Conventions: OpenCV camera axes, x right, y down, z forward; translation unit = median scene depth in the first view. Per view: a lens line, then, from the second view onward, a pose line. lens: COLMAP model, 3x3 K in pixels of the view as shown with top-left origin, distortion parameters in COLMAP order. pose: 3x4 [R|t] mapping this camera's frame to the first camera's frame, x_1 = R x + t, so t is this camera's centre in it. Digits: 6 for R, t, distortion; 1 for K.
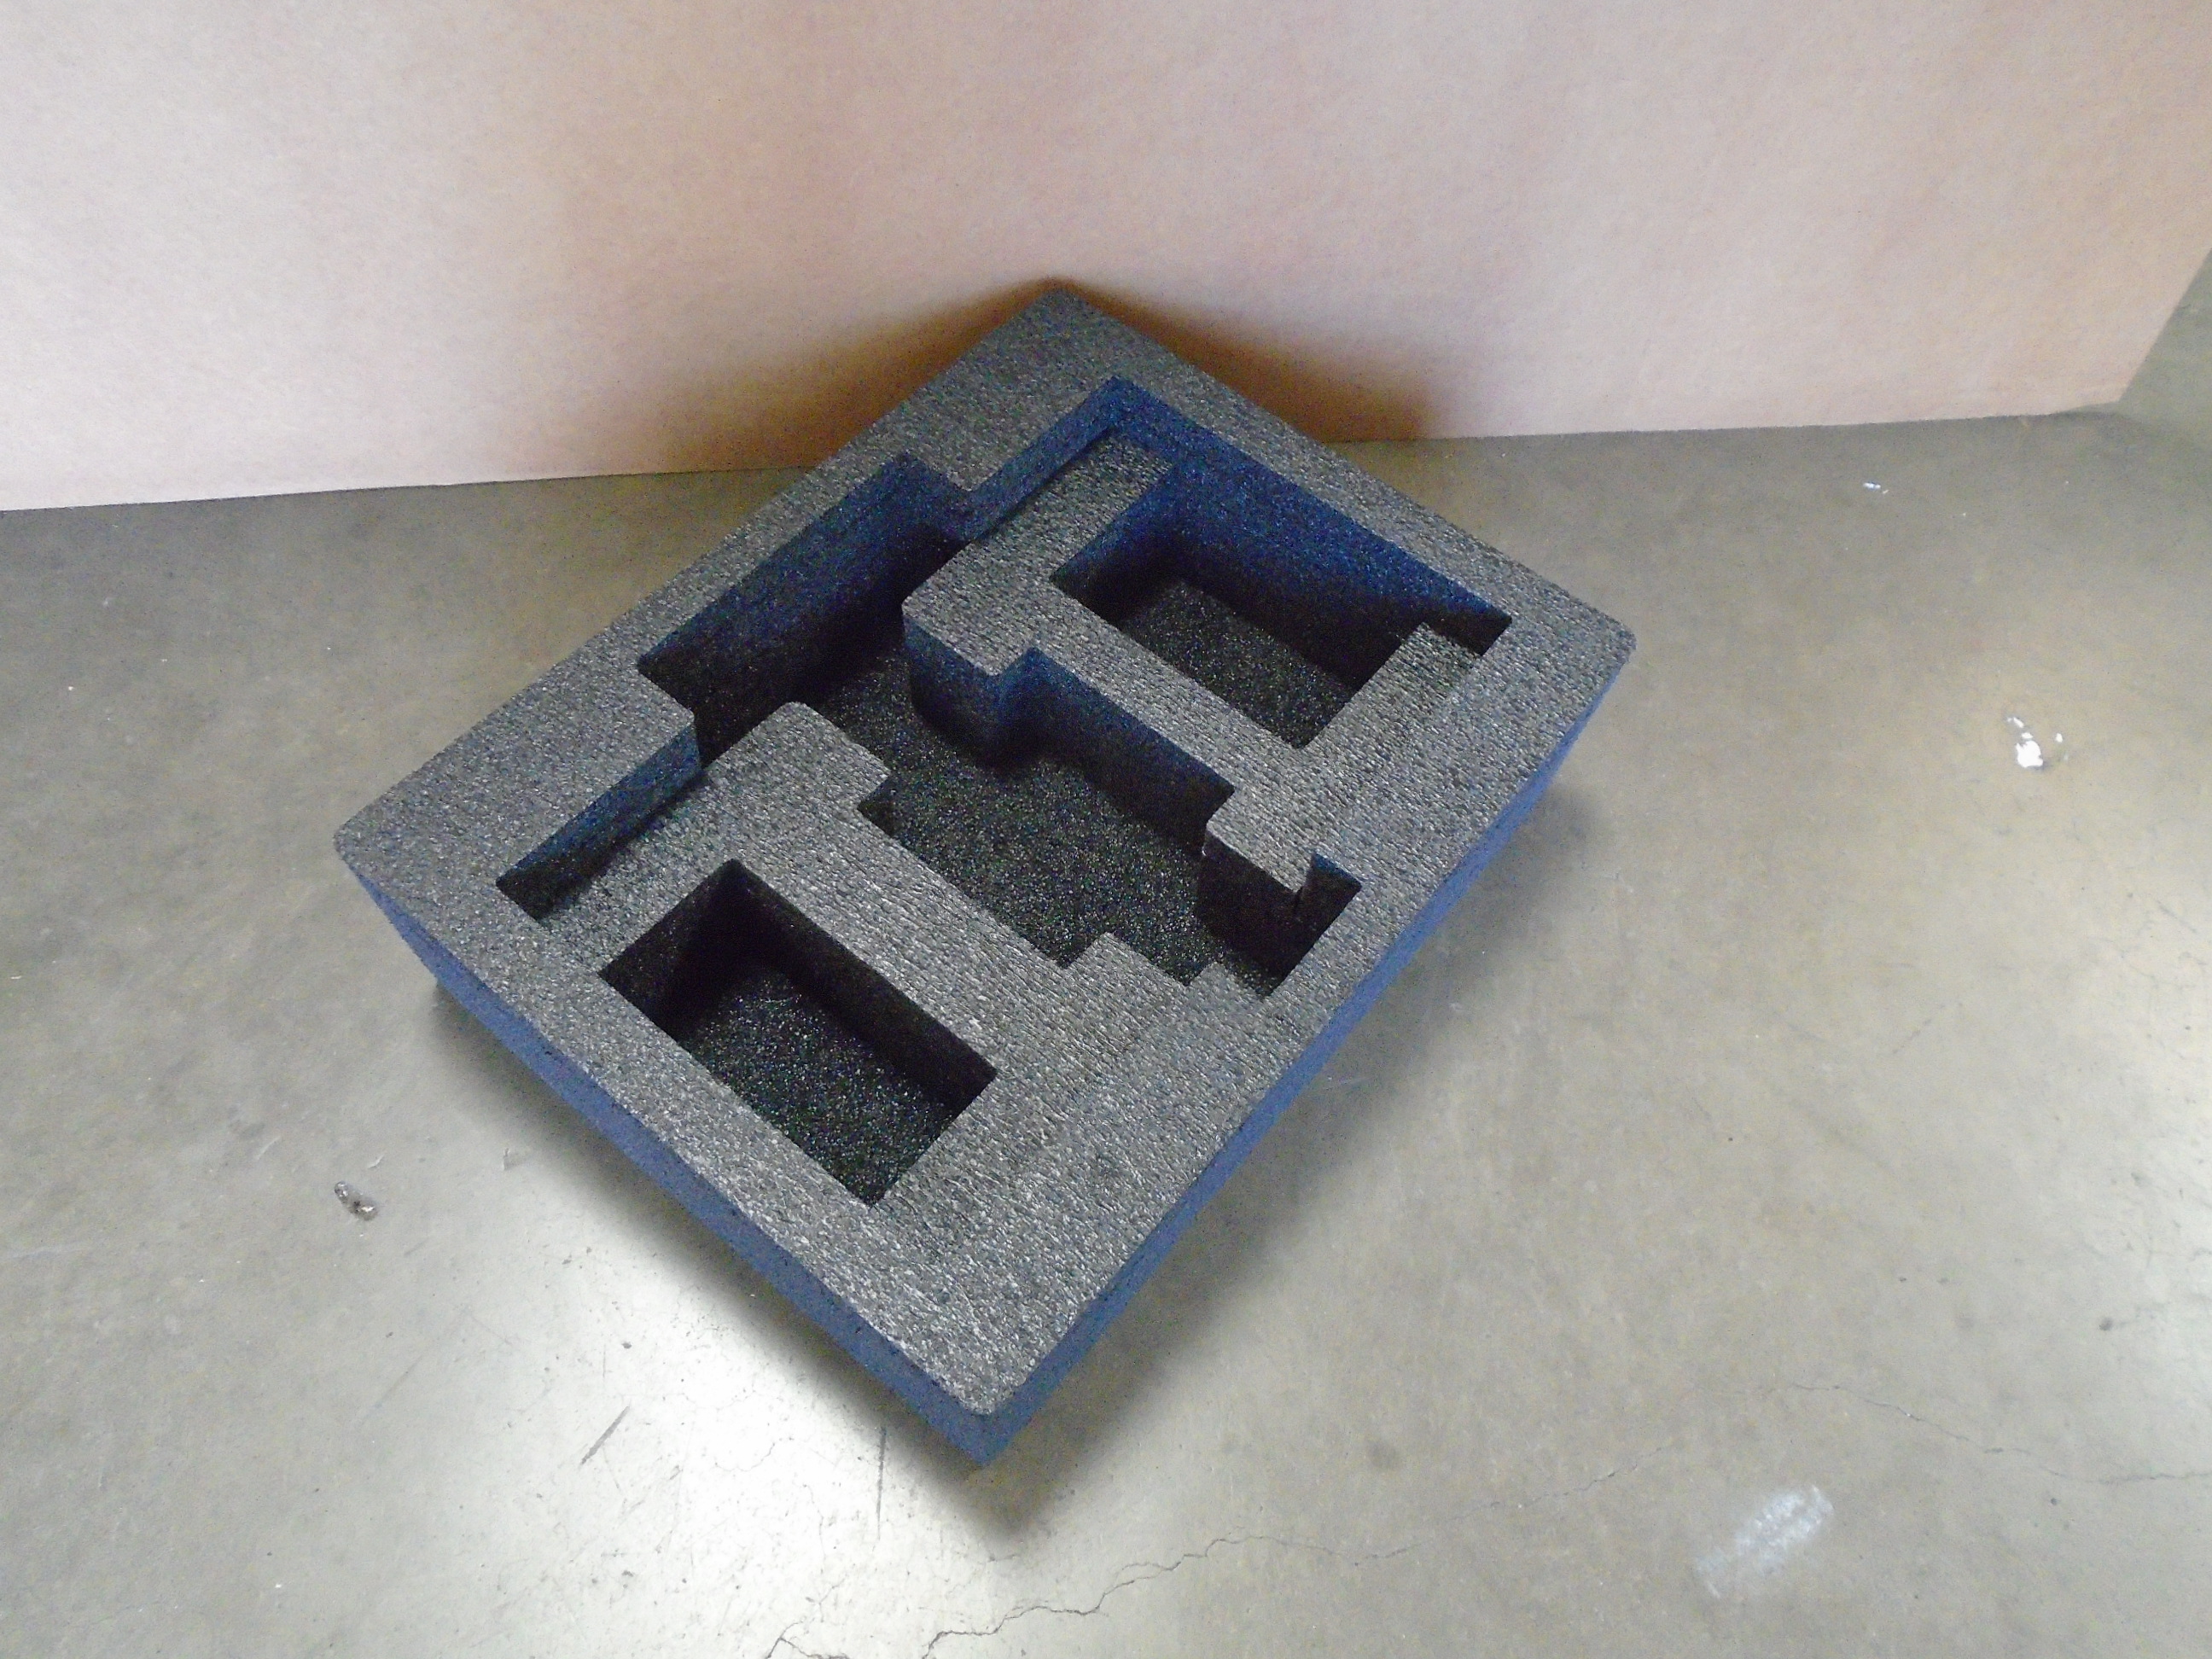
lens RADIAL K [[1714.5, 0, 1107.5], [0, 1714.5, 823.6], [0, 0, 1]] dist [-0.005336, 0.000019]
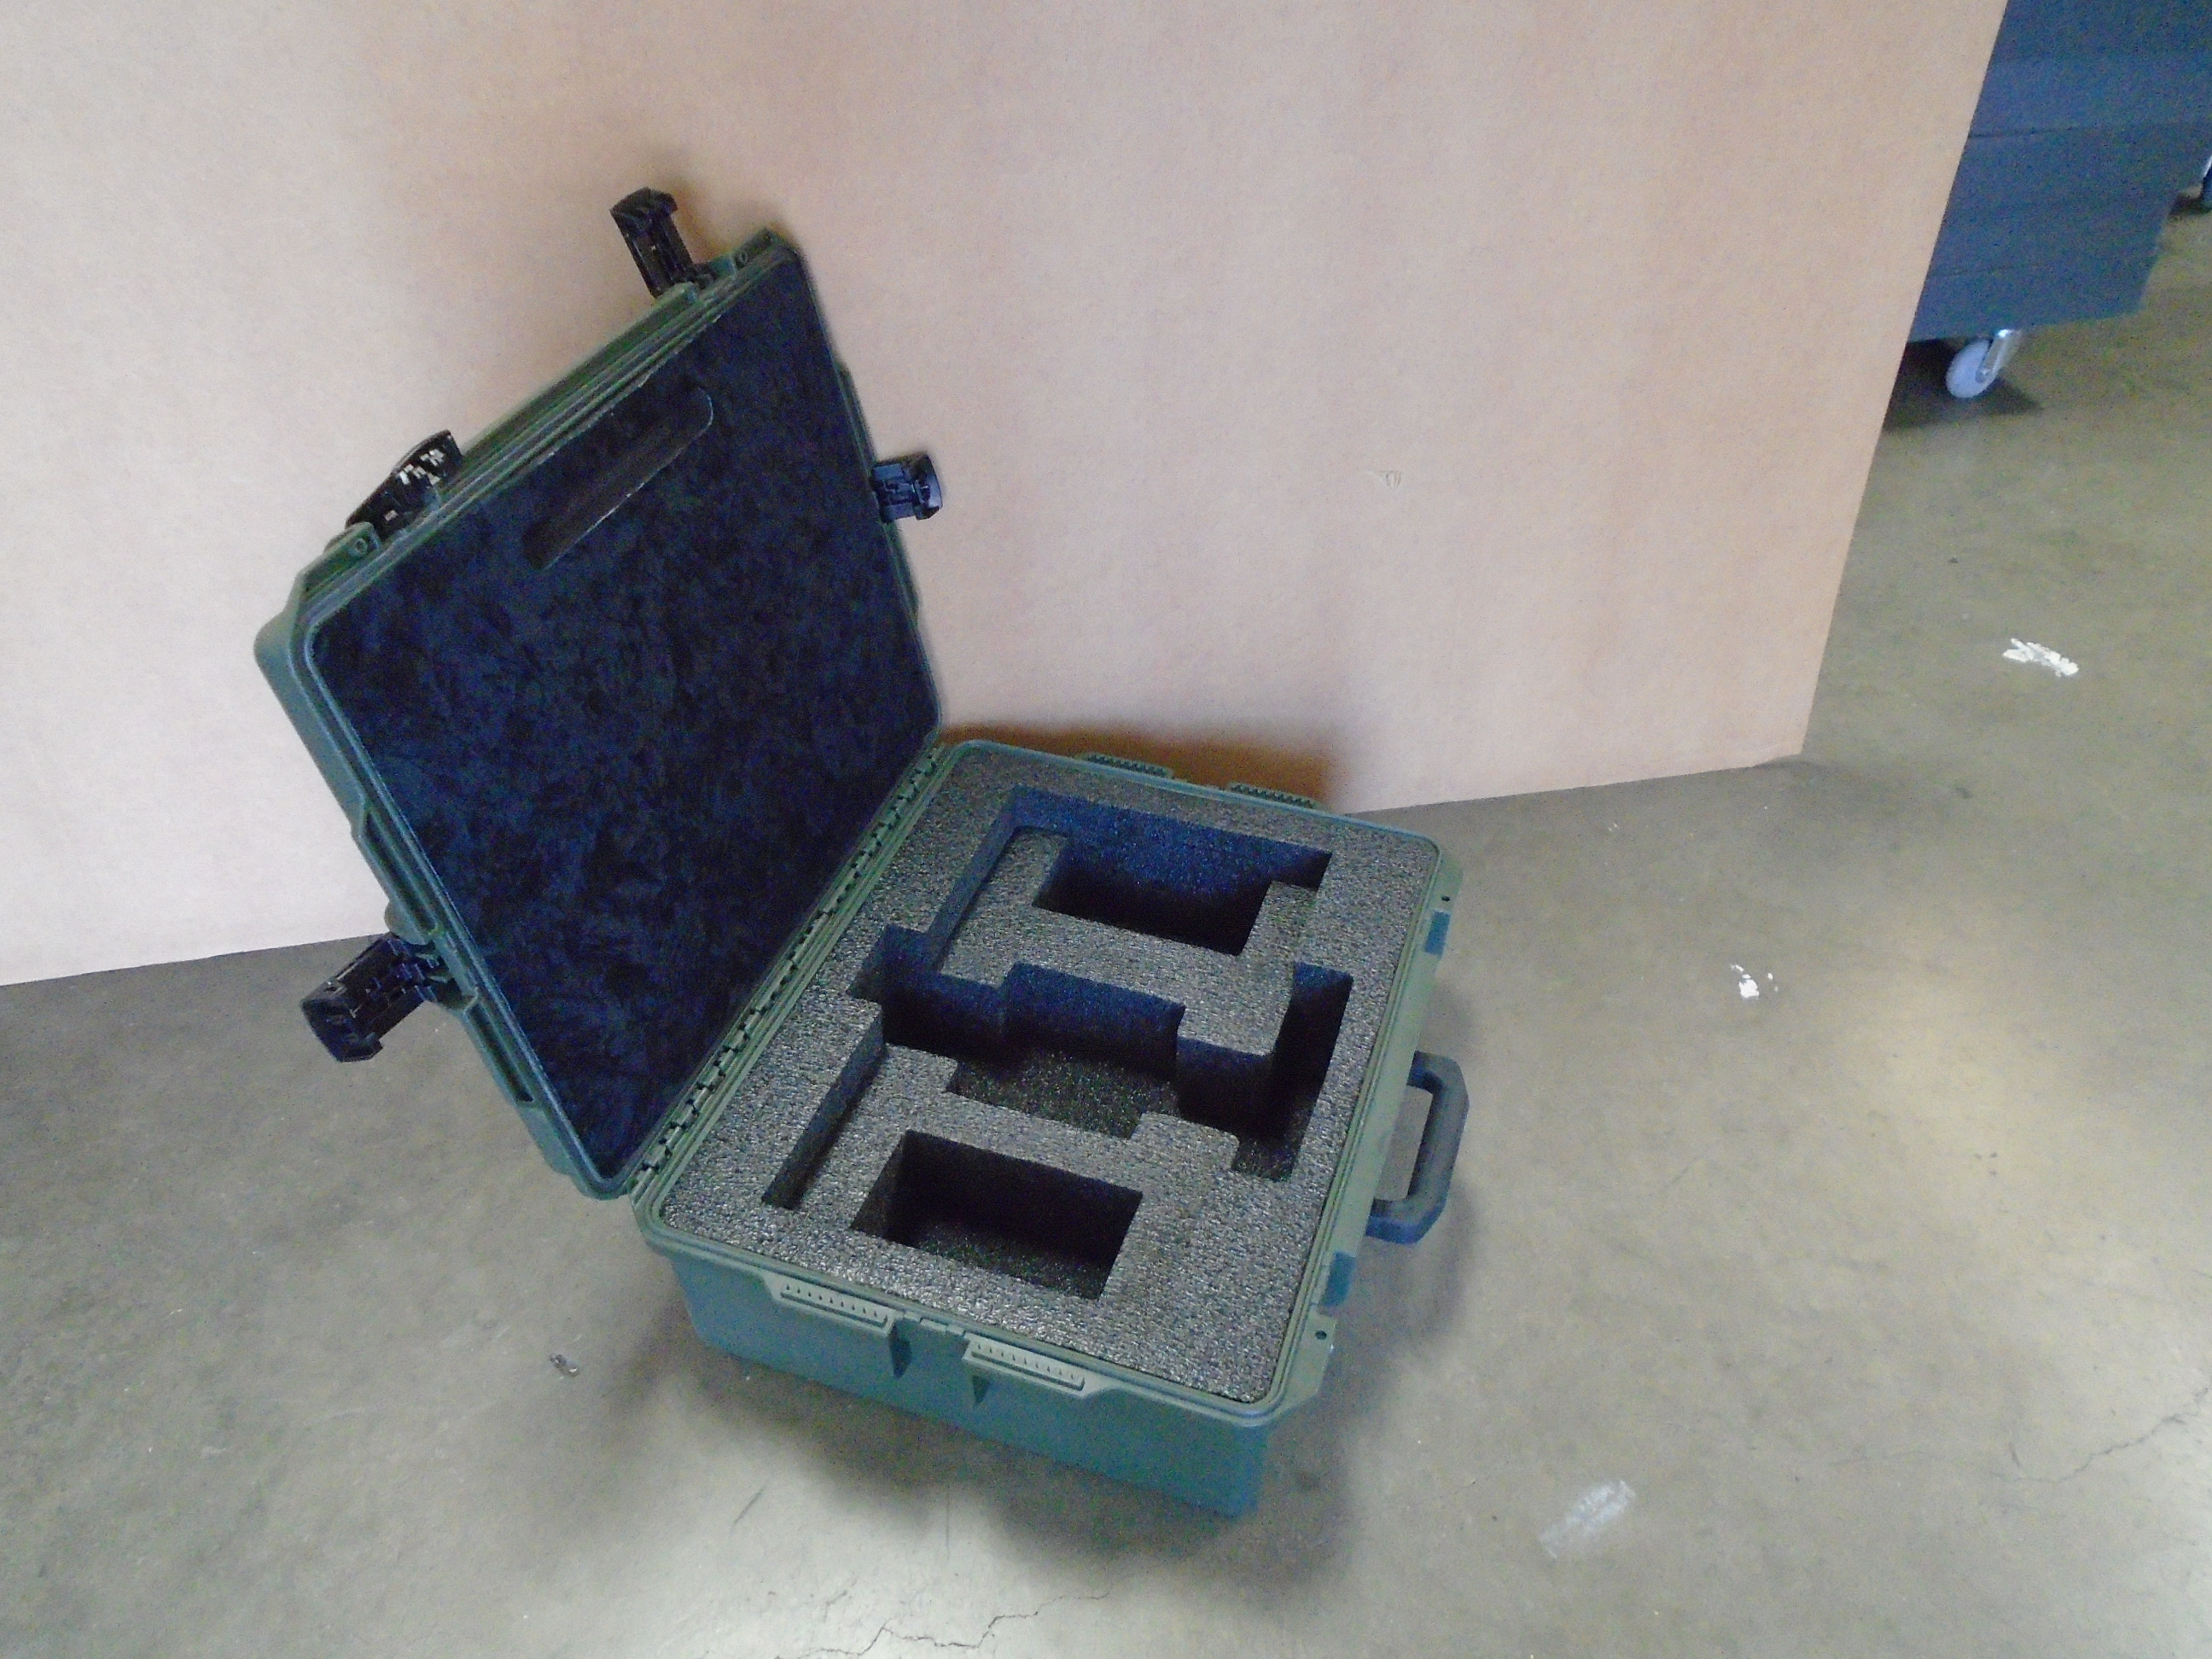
lens RADIAL K [[1714.5, 0, 1108.6], [0, 1714.5, 829.5], [0, 0, 1]] dist [-0.005336, 0.000019]
pose [[0.996574, -0.082585, 0.004425, 0.033841], [0.080452, 0.955660, -0.283269, 0.218663], [0.019165, 0.282654, 0.959030, -0.433856]]
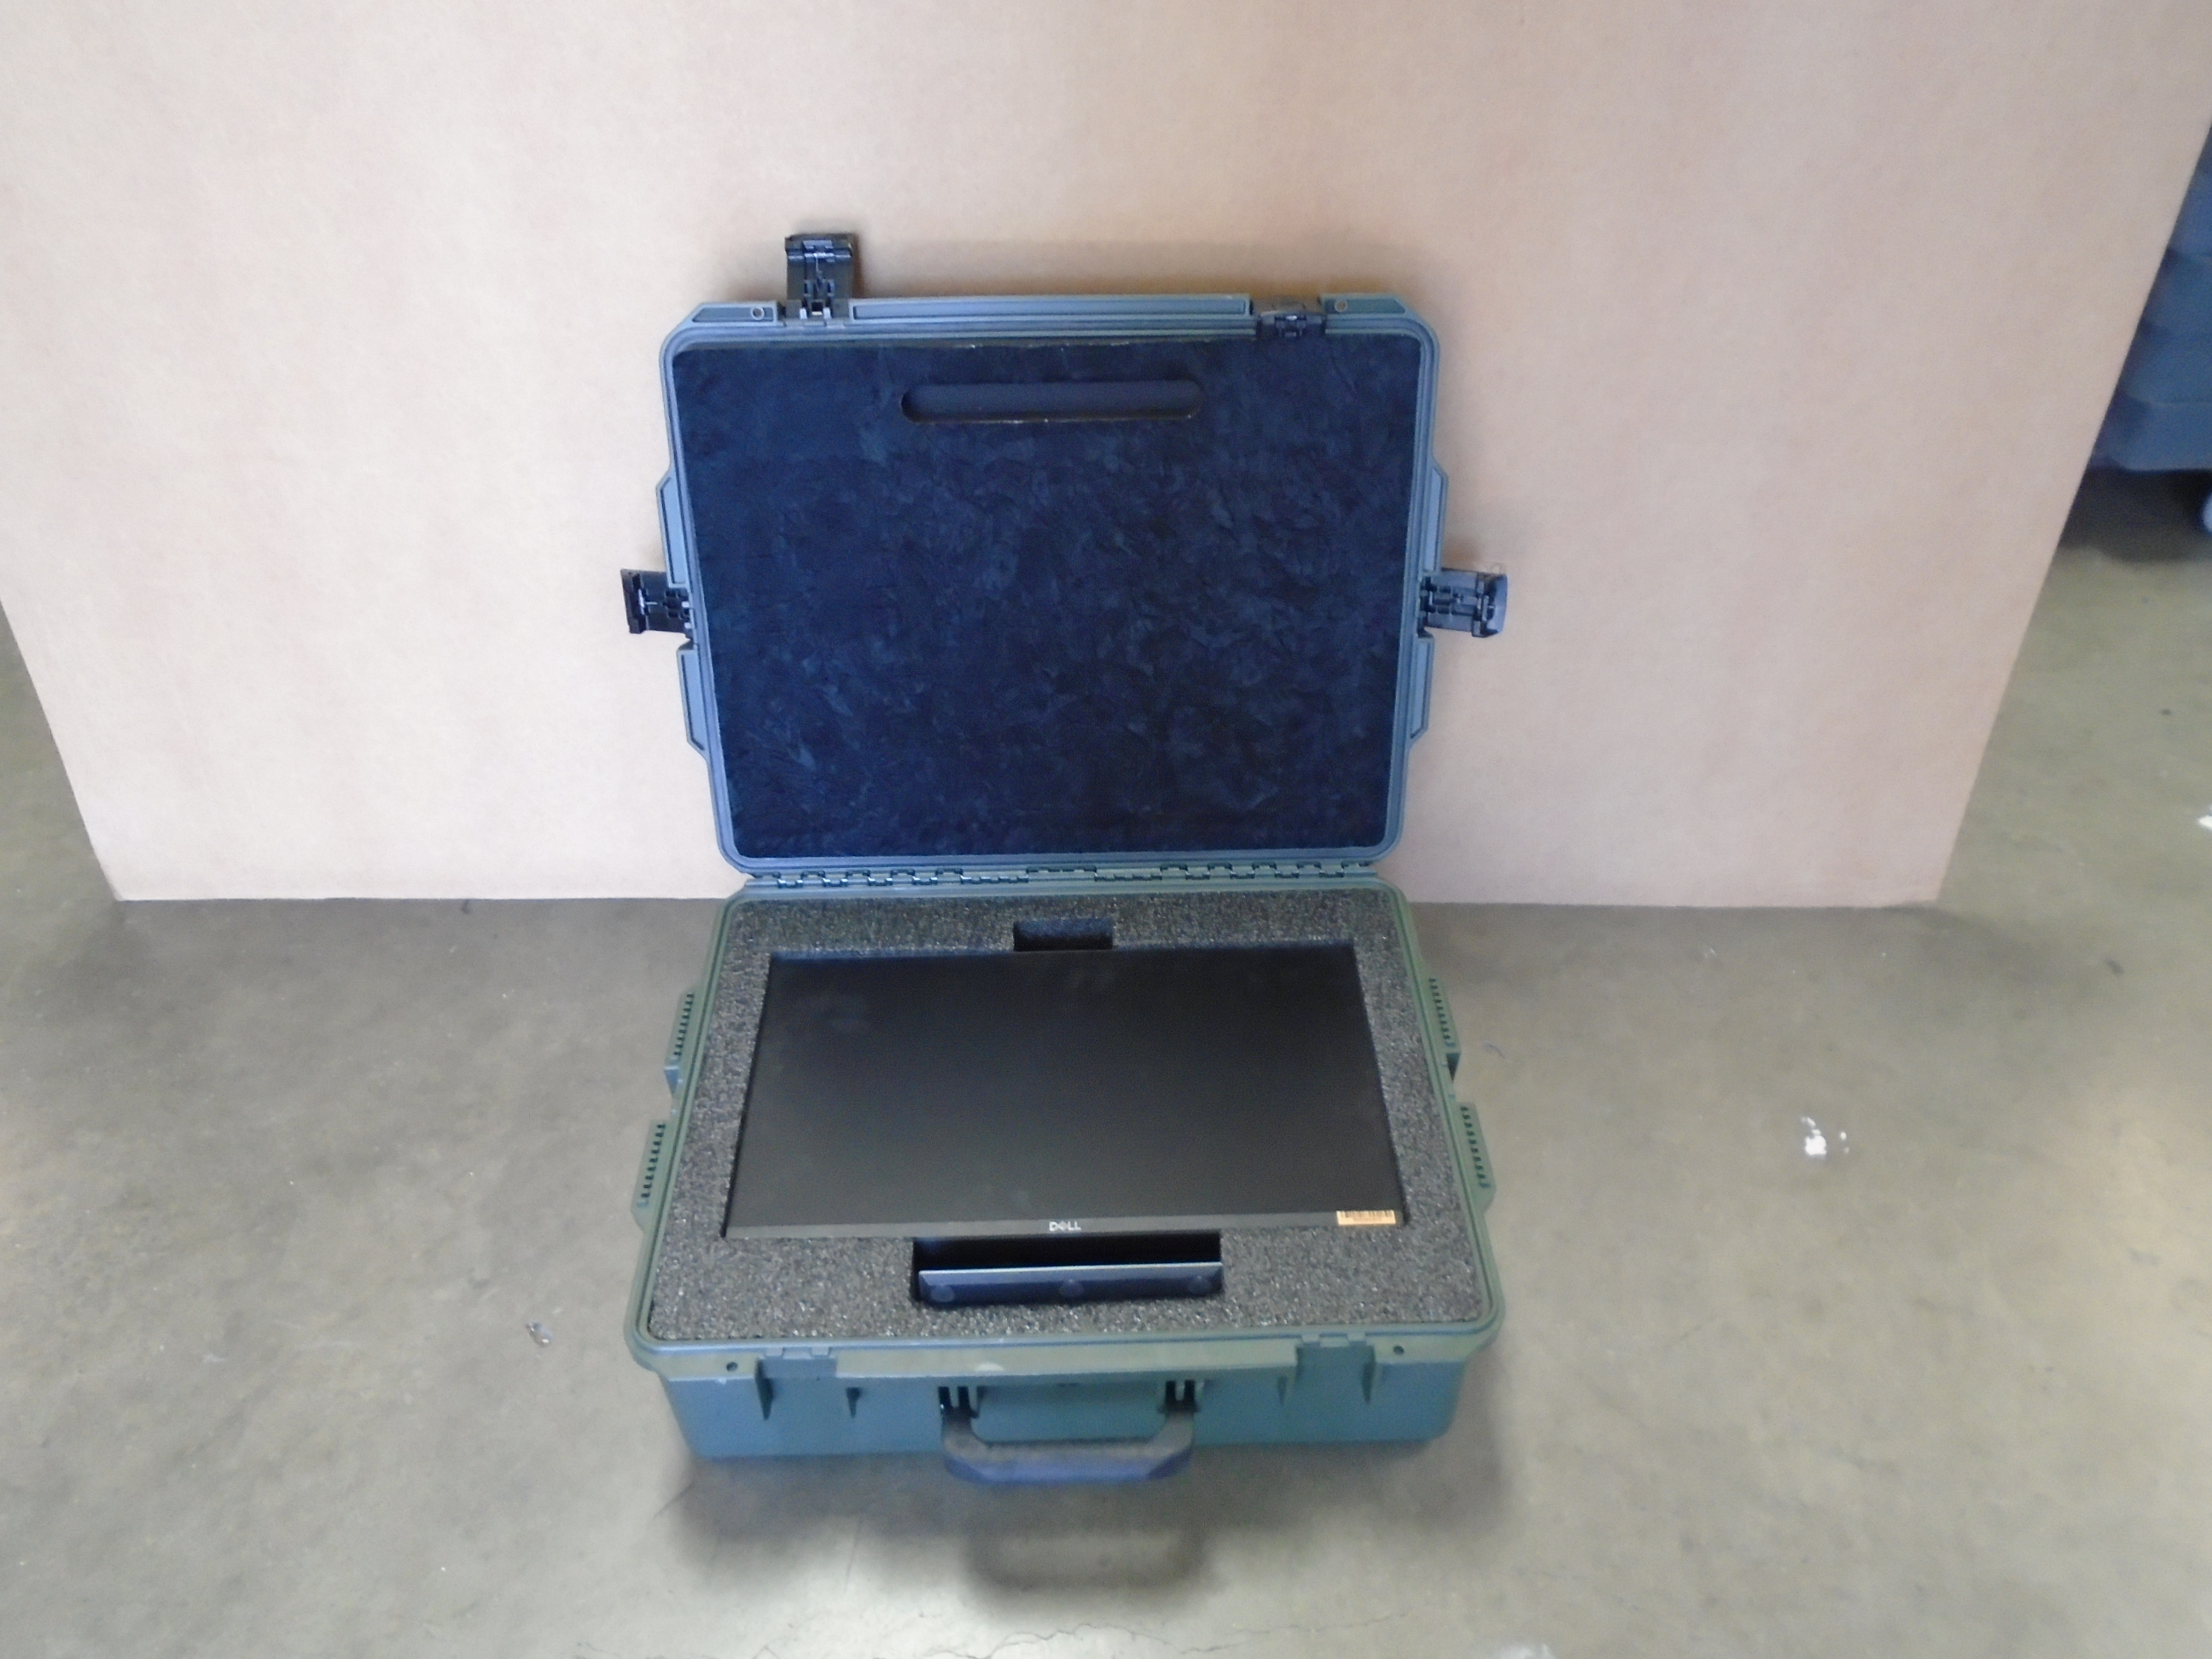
lens RADIAL K [[1714.5, 0, 1104.0], [0, 1714.5, 826.3], [0, 0, 1]] dist [-0.005336, 0.000019]
pose [[0.987948, 0.041458, -0.149130, 0.223735], [-0.084915, 0.950706, -0.298241, 0.189319], [0.129415, 0.307310, 0.942769, -0.423487]]
